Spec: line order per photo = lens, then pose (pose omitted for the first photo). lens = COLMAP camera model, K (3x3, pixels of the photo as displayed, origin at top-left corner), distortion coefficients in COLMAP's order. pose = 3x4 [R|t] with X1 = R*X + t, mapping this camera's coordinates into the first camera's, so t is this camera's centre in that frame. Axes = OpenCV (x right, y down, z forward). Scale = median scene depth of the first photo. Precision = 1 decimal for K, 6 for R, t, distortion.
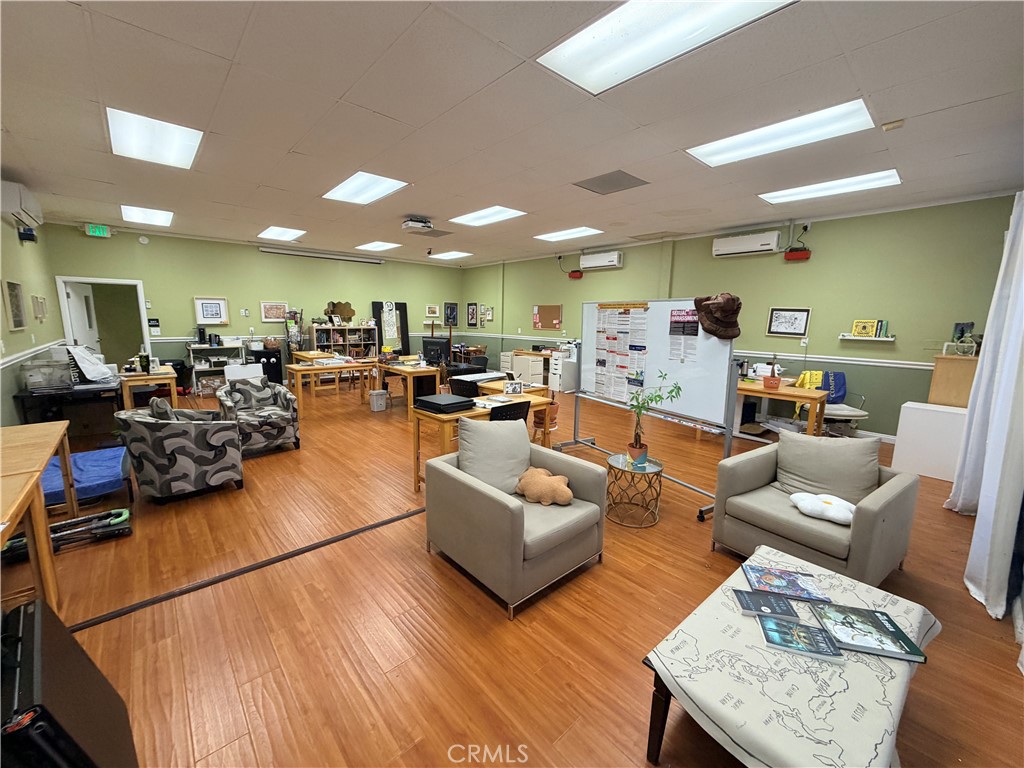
lens RADIAL K [[409.6, 0, 509.7], [0, 409.6, 381.7], [0, 0, 1]] dist [0.001255, 0.000142]
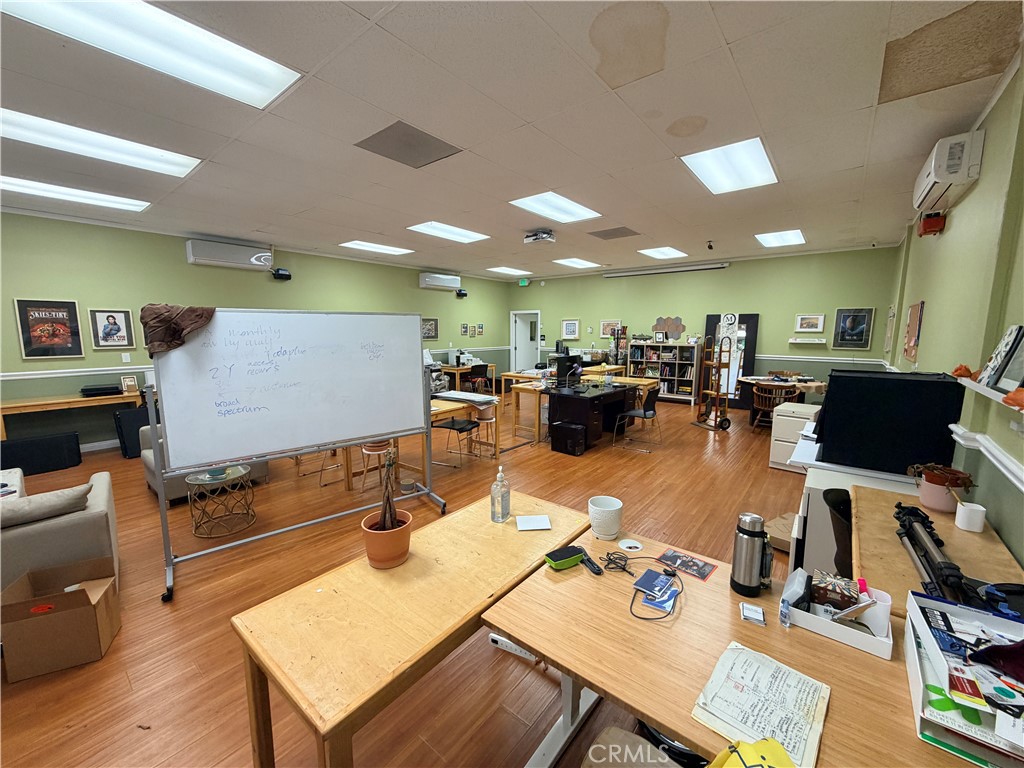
lens RADIAL K [[409.6, 0, 509.5], [0, 409.6, 385.6], [0, 0, 1]] dist [0.001255, 0.000142]
pose [[0.157853, 0.120933, -0.980029, 0.474145], [-0.151195, 0.983730, 0.097036, -0.077551], [0.975819, 0.132858, 0.173569, 0.508664]]
